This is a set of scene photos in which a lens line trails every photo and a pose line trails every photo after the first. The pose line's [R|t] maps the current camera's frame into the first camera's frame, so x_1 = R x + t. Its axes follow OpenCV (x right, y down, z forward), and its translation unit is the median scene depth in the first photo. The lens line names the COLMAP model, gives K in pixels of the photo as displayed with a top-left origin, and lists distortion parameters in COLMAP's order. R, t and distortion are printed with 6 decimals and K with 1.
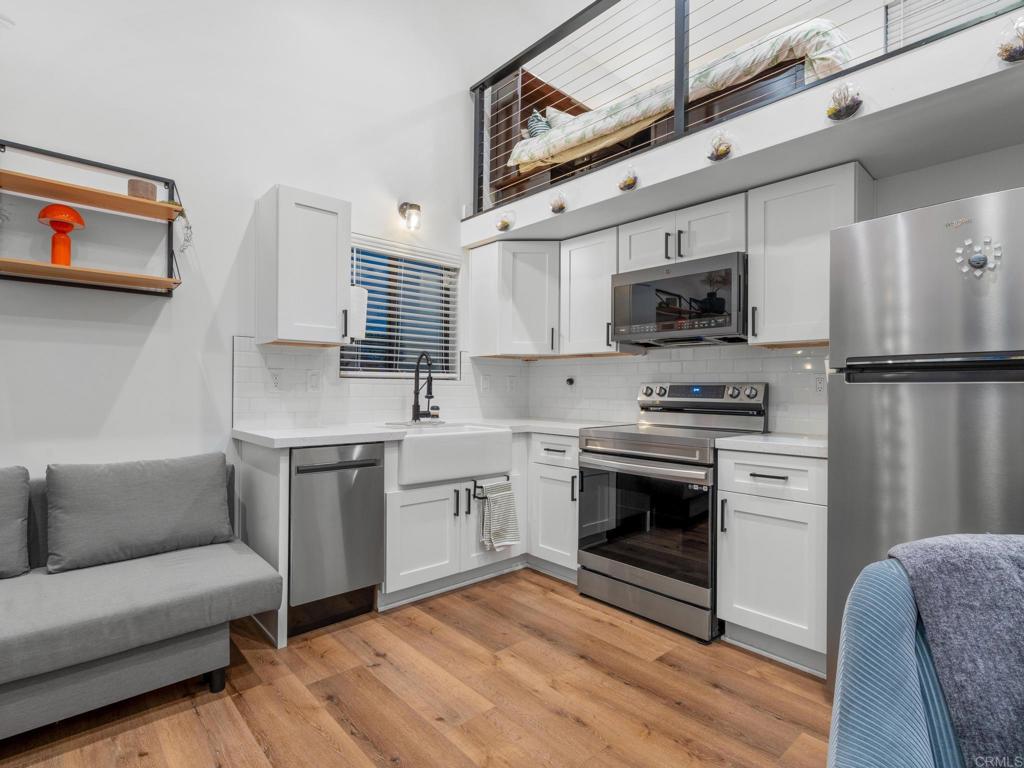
lens RADIAL K [[516.6, 0, 513.3], [0, 516.6, 385.4], [0, 0, 1]] dist [-0.005556, 0.002605]
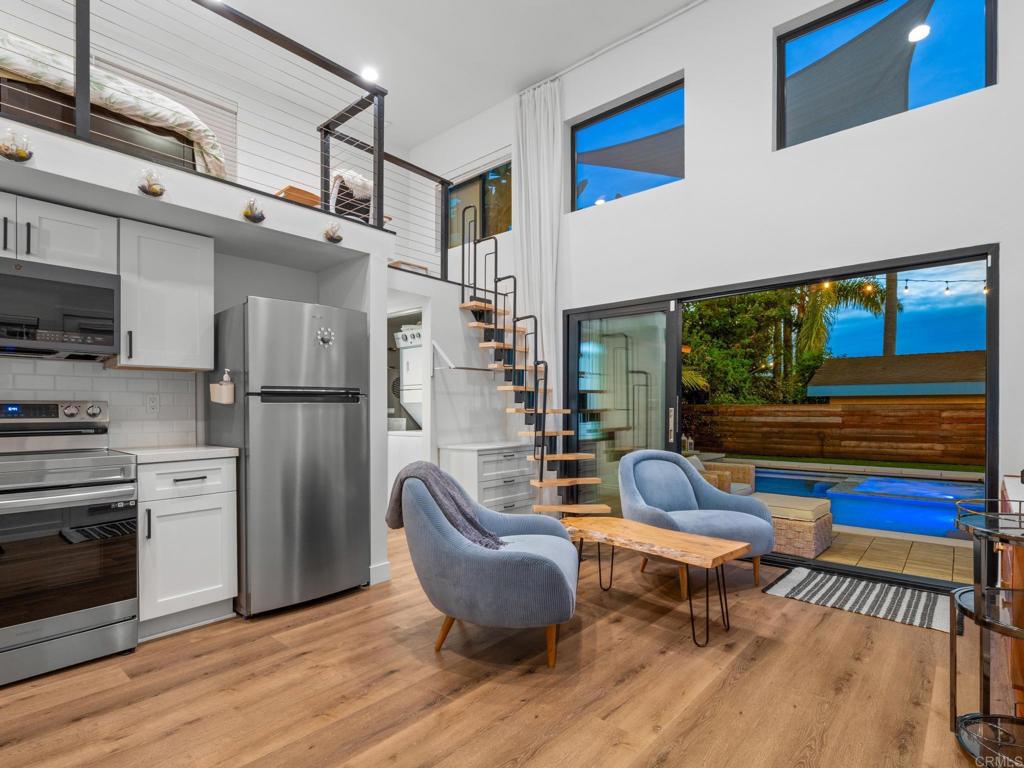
lens RADIAL K [[516.6, 0, 518.1], [0, 516.6, 414.0], [0, 0, 1]] dist [-0.005556, 0.002605]
pose [[-0.115026, -0.016387, 0.993227, -0.622392], [-0.003832, 0.999864, 0.016052, 0.000374], [-0.993355, -0.001959, -0.115073, 0.288646]]
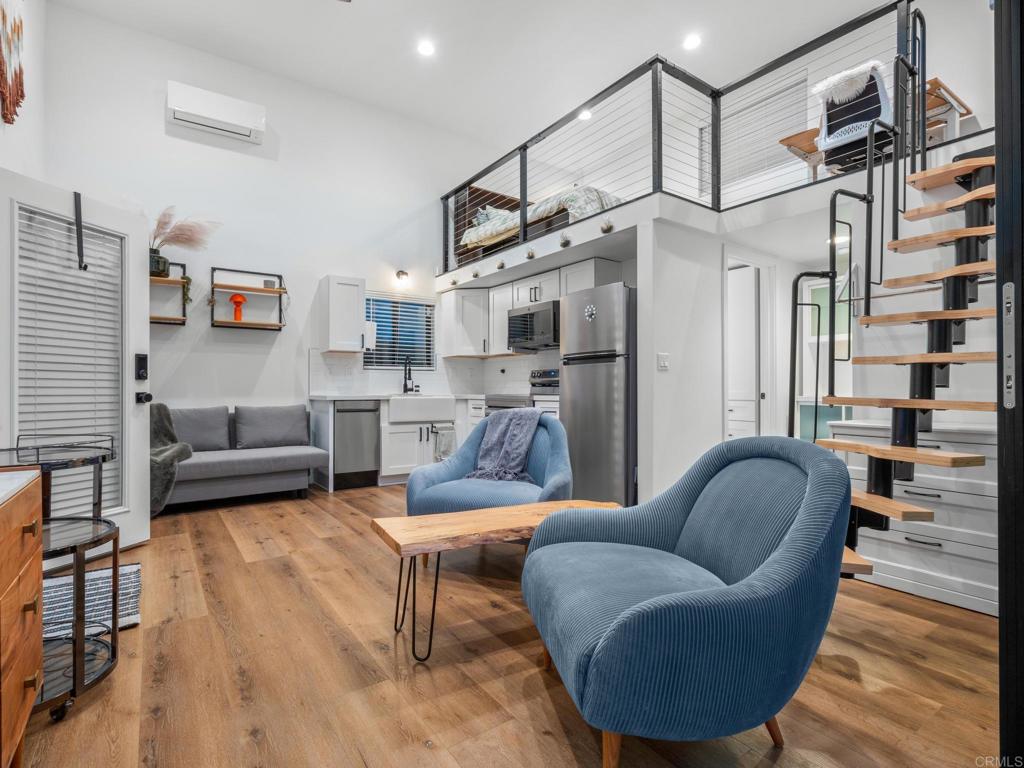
lens RADIAL K [[516.6, 0, 513.8], [0, 516.6, 382.7], [0, 0, 1]] dist [-0.005556, 0.002605]
pose [[0.992177, -0.011144, -0.124338, 0.469826], [0.010341, 0.999921, -0.007105, 0.055609], [0.124407, 0.005763, 0.992215, -0.846868]]
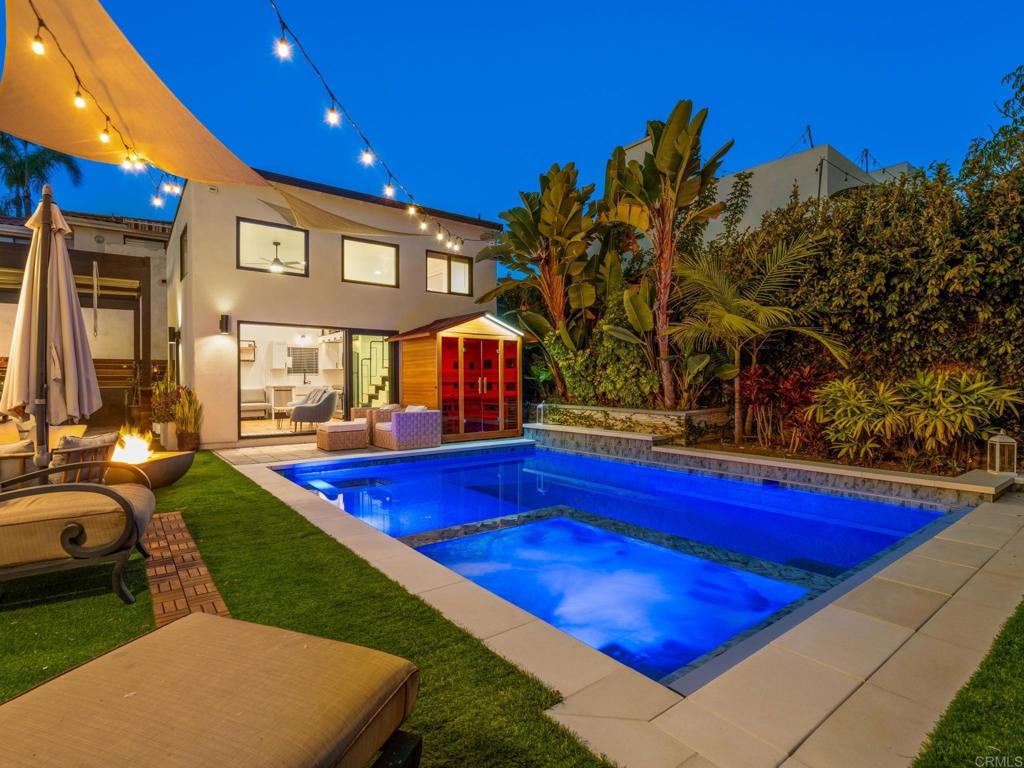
lens RADIAL K [[516.6, 0, 512.1], [0, 516.6, 380.0], [0, 0, 1]] dist [-0.005556, 0.002605]
pose [[0.997361, -0.017271, -0.070519, 2.255536], [0.017360, 0.999849, 0.000658, 0.067855], [0.070497, -0.001880, 0.997510, -3.932868]]
